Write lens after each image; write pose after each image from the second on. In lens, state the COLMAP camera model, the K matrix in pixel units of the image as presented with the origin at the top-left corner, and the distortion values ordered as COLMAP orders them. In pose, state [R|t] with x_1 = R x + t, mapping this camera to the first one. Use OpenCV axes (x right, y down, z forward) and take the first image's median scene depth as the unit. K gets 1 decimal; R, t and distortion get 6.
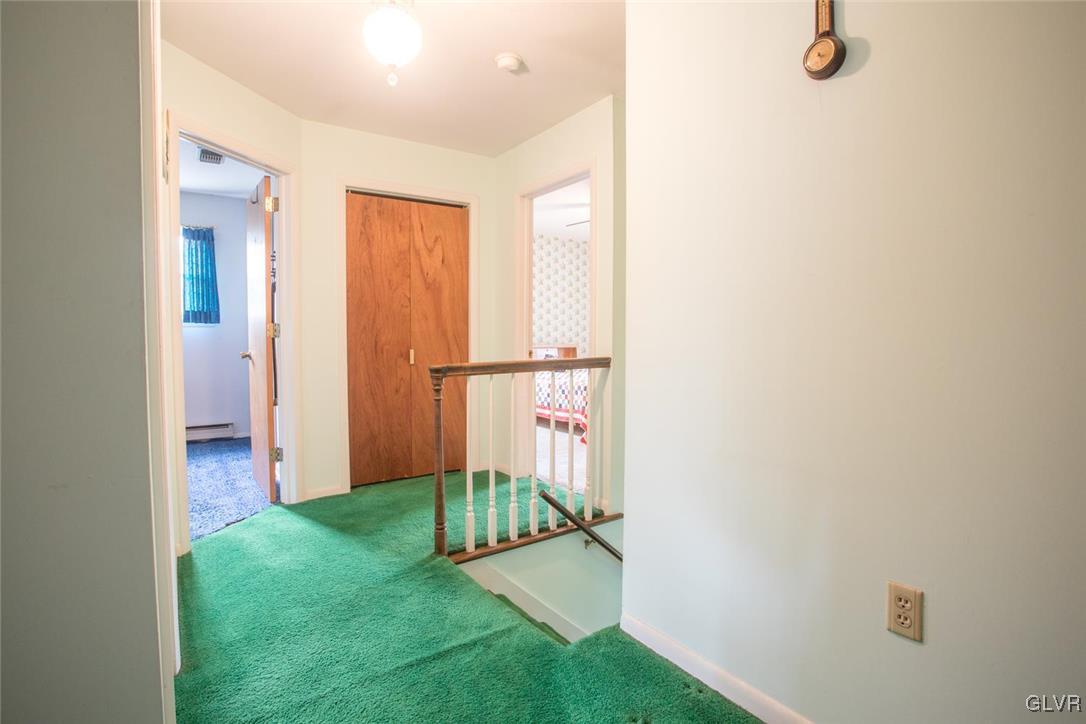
lens RADIAL K [[527.5, 0, 540.5], [0, 527.5, 360.7], [0, 0, 1]] dist [-0.028500, 0.004929]
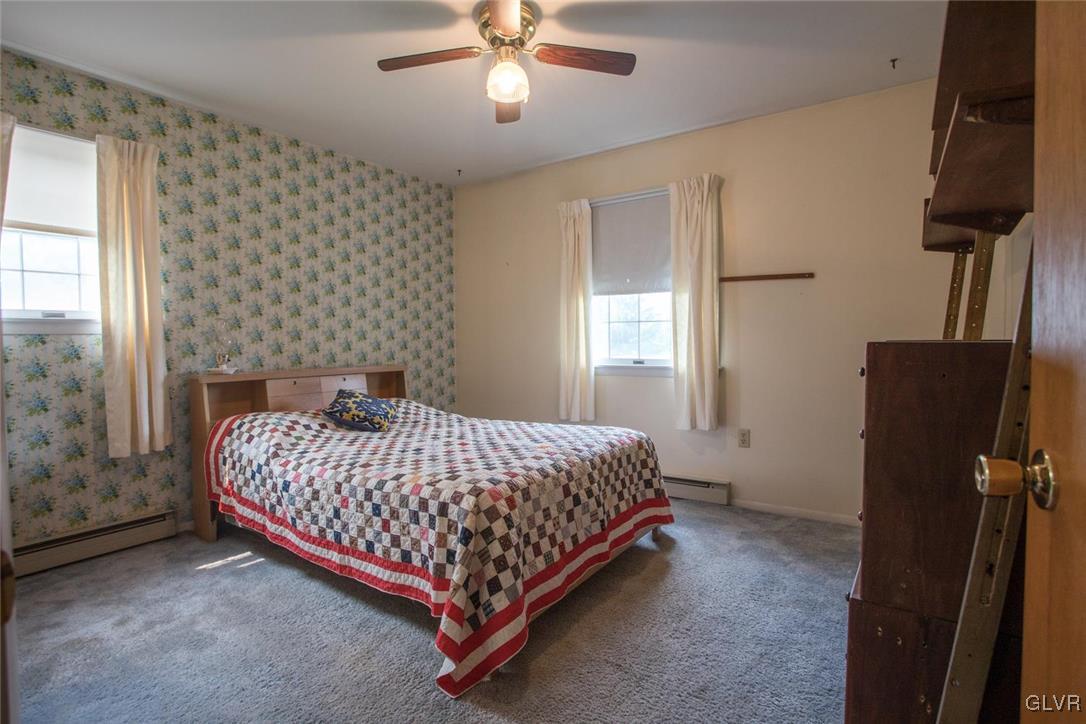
lens RADIAL K [[527.5, 0, 542.7], [0, 527.5, 361.6], [0, 0, 1]] dist [-0.028500, 0.004929]
pose [[0.942664, -0.021070, 0.333079, 0.032347], [0.024521, 0.999680, -0.006159, -0.037585], [-0.332842, 0.013974, 0.942879, 0.617282]]
